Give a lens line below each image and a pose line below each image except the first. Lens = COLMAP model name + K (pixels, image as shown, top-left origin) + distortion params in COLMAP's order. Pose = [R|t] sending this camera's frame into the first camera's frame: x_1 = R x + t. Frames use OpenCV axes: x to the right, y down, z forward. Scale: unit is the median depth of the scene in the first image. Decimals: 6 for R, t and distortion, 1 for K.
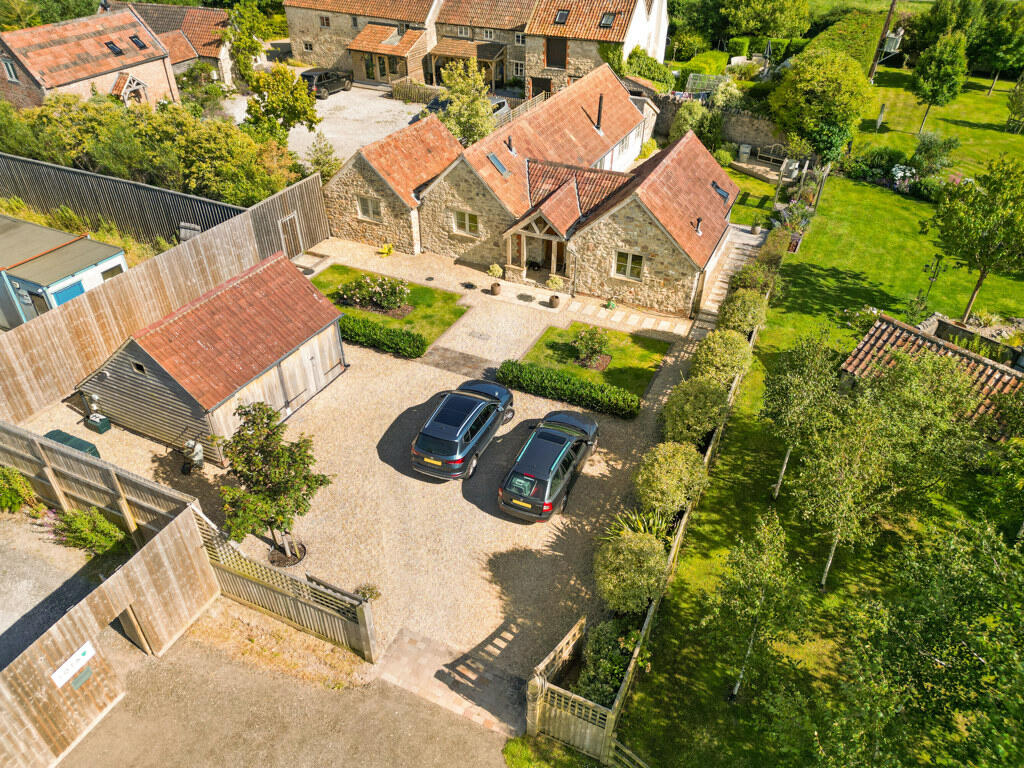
lens RADIAL K [[719.5, 0, 512.0], [0, 719.5, 384.0], [0, 0, 1]] dist [0.103504, -0.119557]
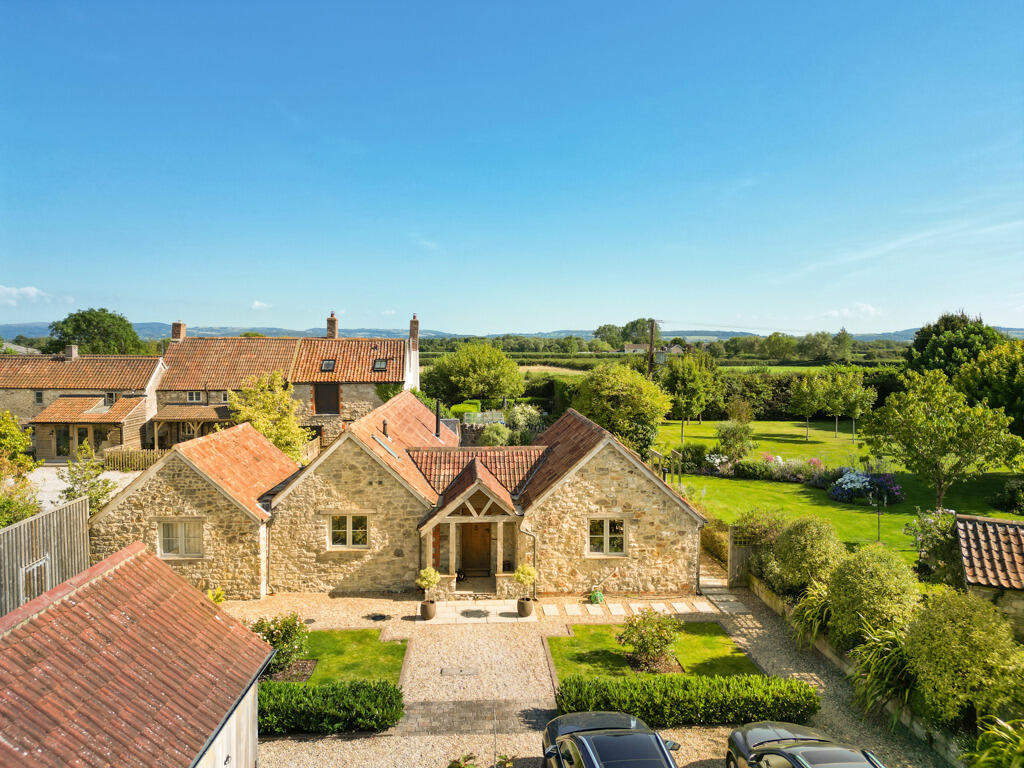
lens RADIAL K [[719.5, 0, 512.0], [0, 719.5, 384.0], [0, 0, 1]] dist [0.103504, -0.119557]
pose [[0.884607, -0.033834, 0.465109, -0.242091], [0.276750, 0.840835, -0.465195, 0.021053], [-0.375340, 0.540234, 0.753171, 0.357864]]
